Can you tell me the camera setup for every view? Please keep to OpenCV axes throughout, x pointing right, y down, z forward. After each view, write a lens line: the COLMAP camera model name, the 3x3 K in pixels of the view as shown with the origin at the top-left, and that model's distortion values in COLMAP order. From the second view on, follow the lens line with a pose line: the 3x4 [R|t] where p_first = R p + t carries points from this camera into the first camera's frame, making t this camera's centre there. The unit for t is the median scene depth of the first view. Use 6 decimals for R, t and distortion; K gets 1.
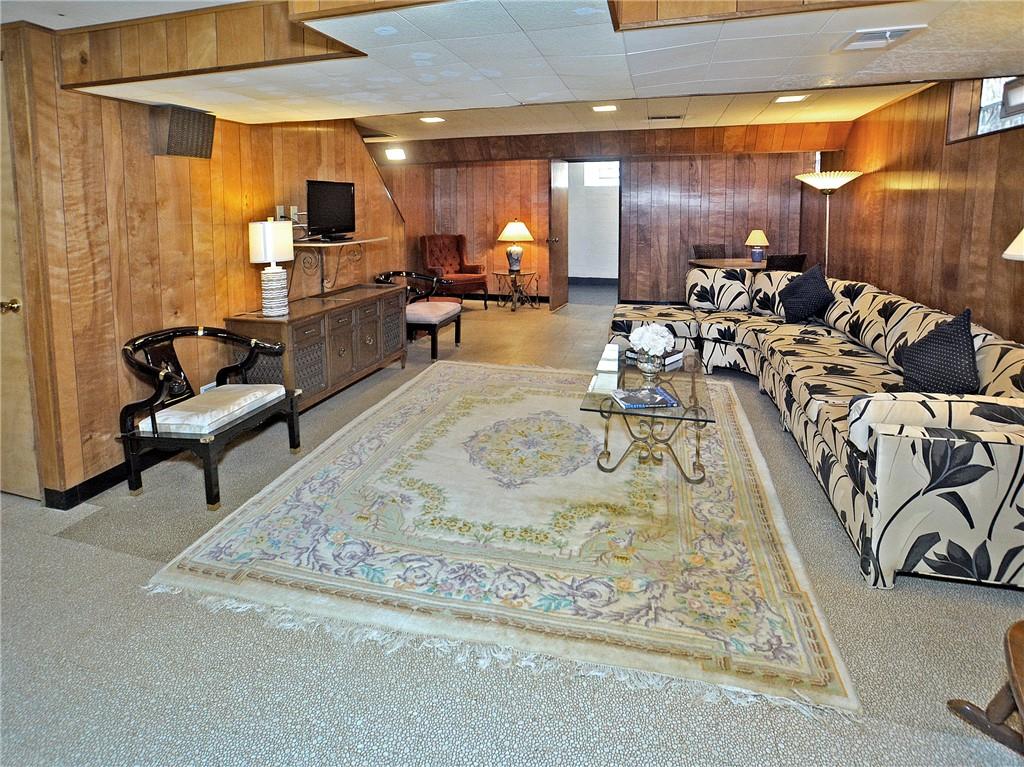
lens RADIAL K [[555.0, 0, 512.0], [0, 555.0, 383.5], [0, 0, 1]] dist [0.001058, 0.000944]
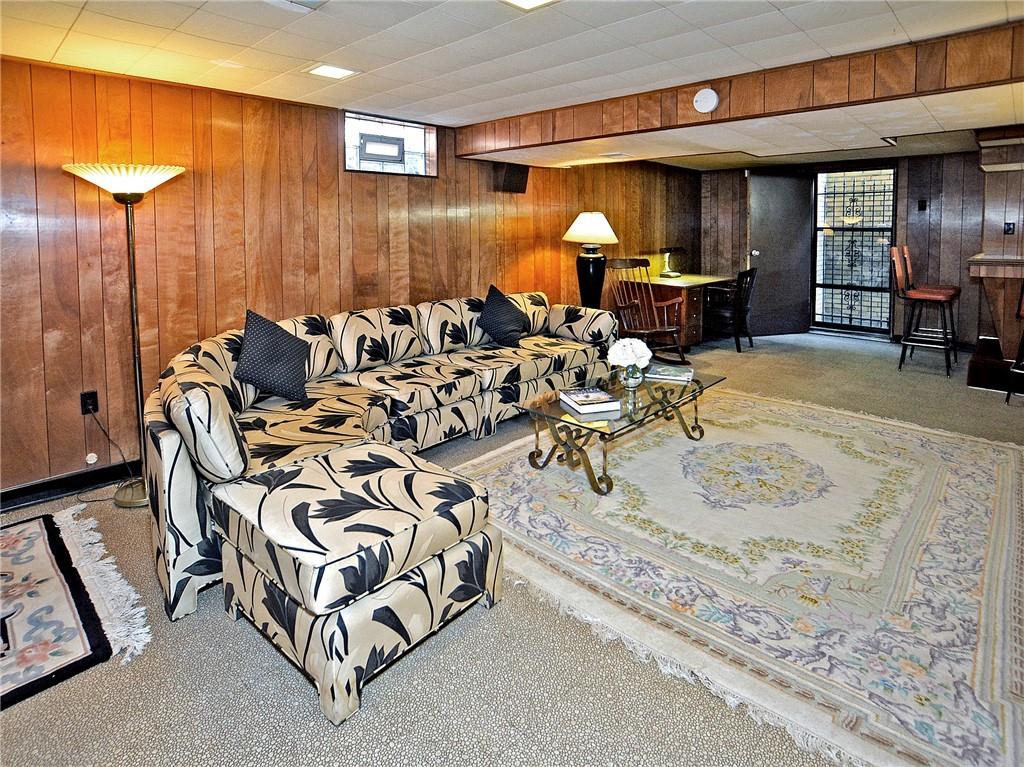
lens RADIAL K [[555.0, 0, 512.0], [0, 555.0, 383.5], [0, 0, 1]] dist [0.001058, 0.000944]
pose [[0.854204, 0.104867, -0.509252, 0.200751], [-0.119538, 0.992822, 0.003935, 0.002752], [0.506010, 0.057514, 0.860608, -0.096532]]
